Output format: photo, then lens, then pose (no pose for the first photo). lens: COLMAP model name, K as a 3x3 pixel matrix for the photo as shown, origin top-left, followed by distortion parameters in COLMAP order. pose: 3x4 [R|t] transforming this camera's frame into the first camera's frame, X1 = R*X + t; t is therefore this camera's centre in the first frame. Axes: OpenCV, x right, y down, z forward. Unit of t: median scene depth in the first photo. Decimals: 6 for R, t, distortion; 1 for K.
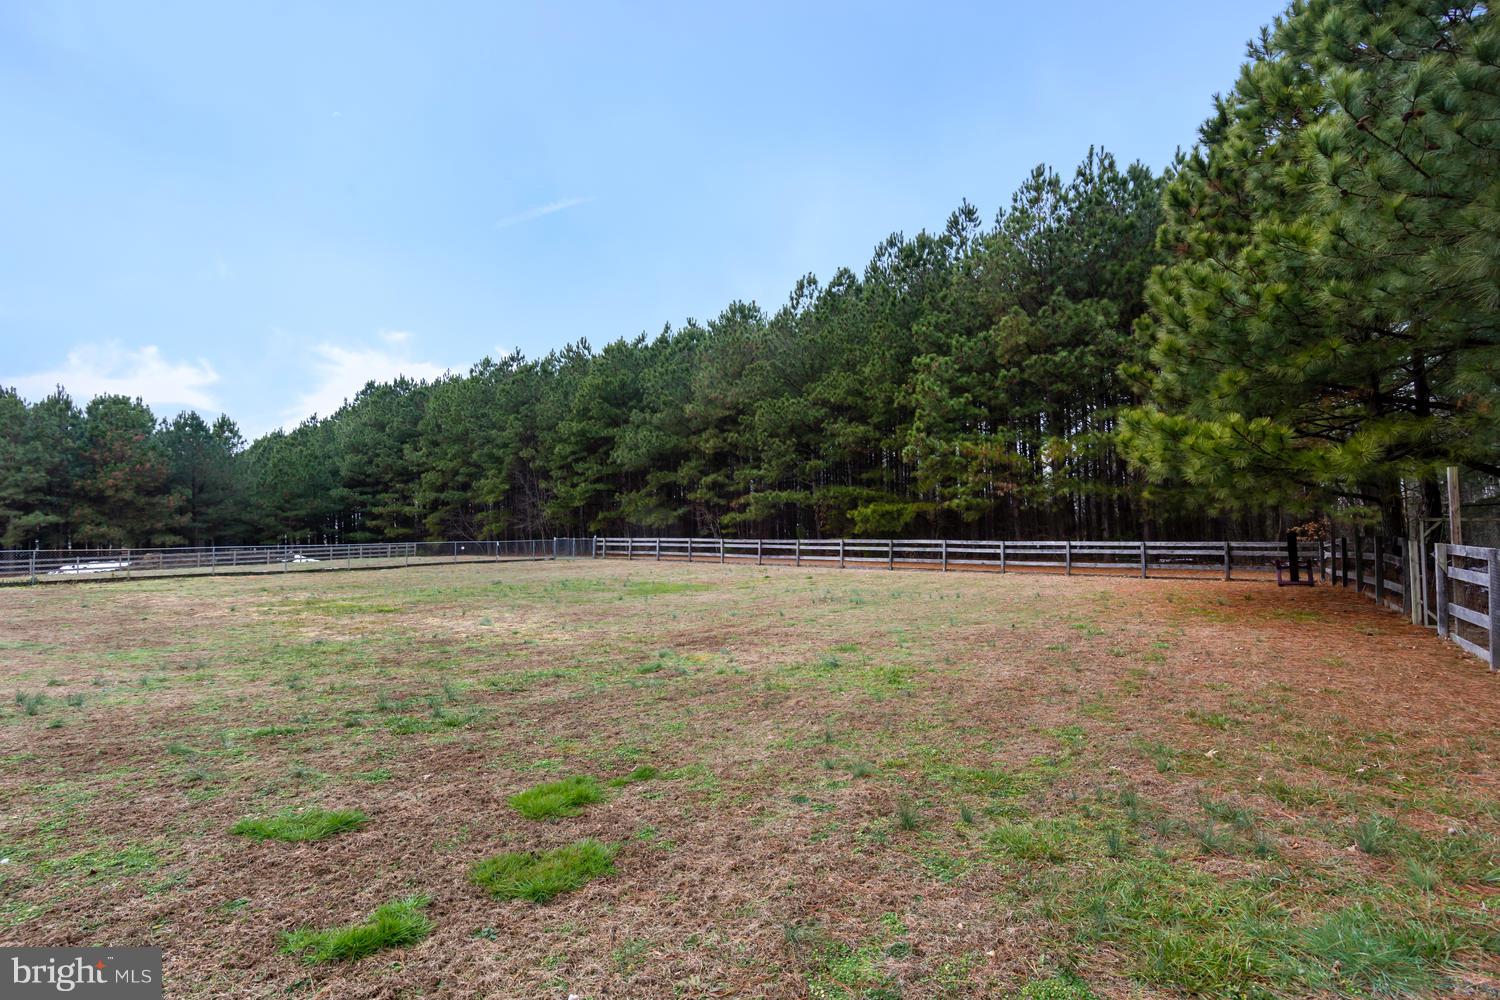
lens RADIAL K [[788.4, 0, 751.2], [0, 788.4, 520.5], [0, 0, 1]] dist [0.000954, -0.001039]
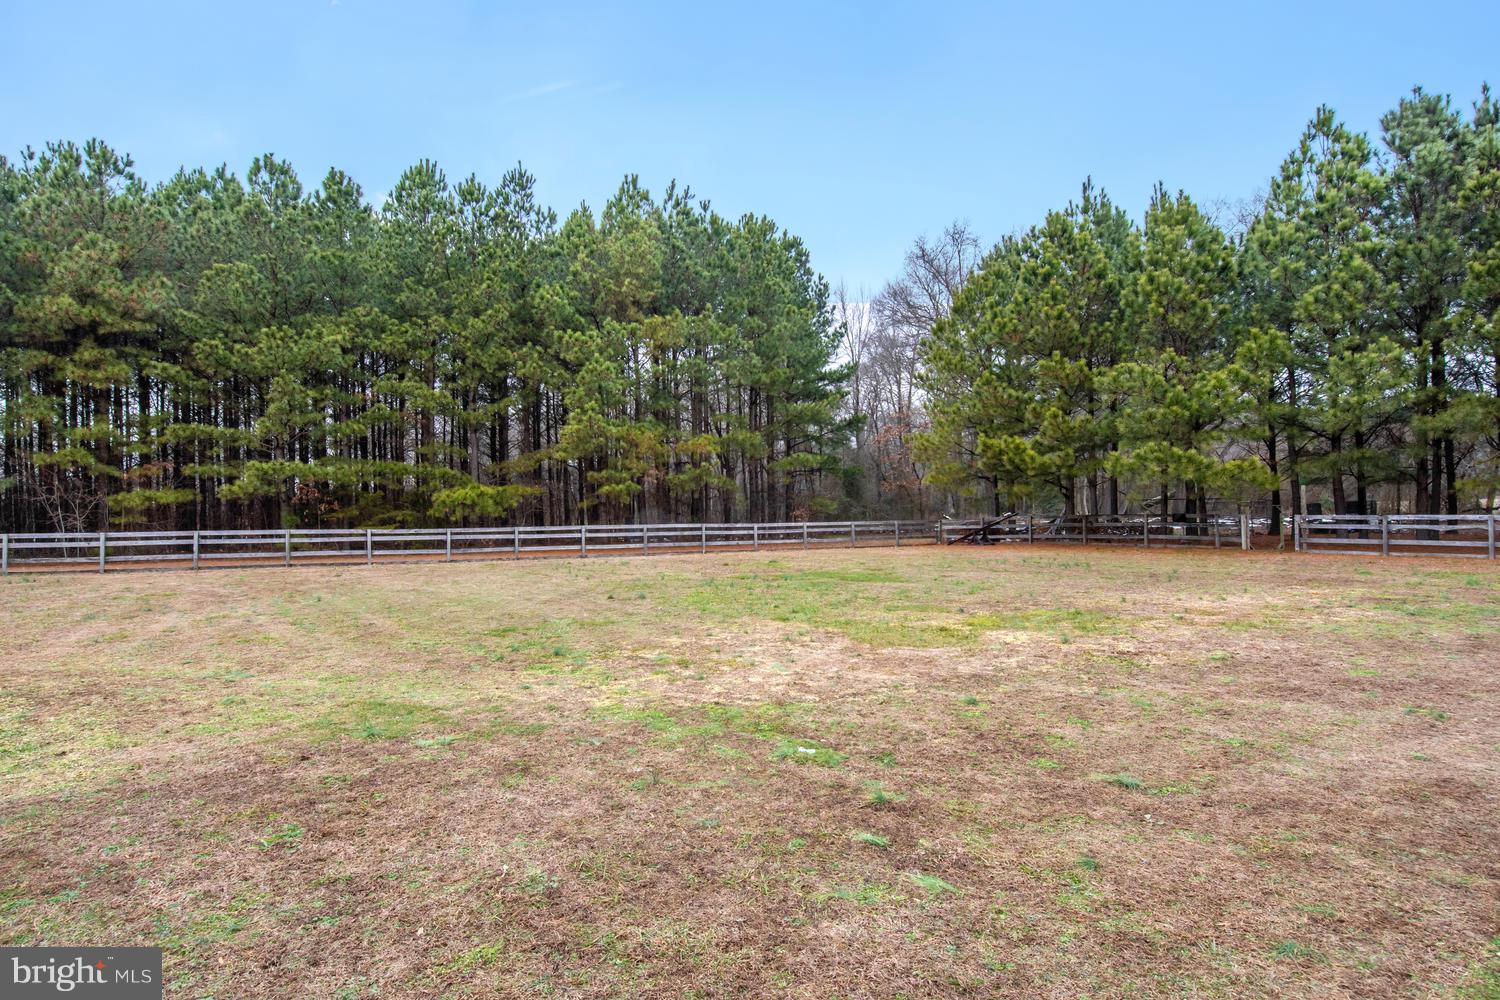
lens RADIAL K [[788.4, 0, 751.2], [0, 788.4, 520.5], [0, 0, 1]] dist [0.000954, -0.001039]
pose [[0.398021, -0.009793, 0.917324, -0.596263], [-0.003955, 0.999915, 0.012391, 0.006592], [-0.917368, -0.008560, 0.397949, 0.456210]]
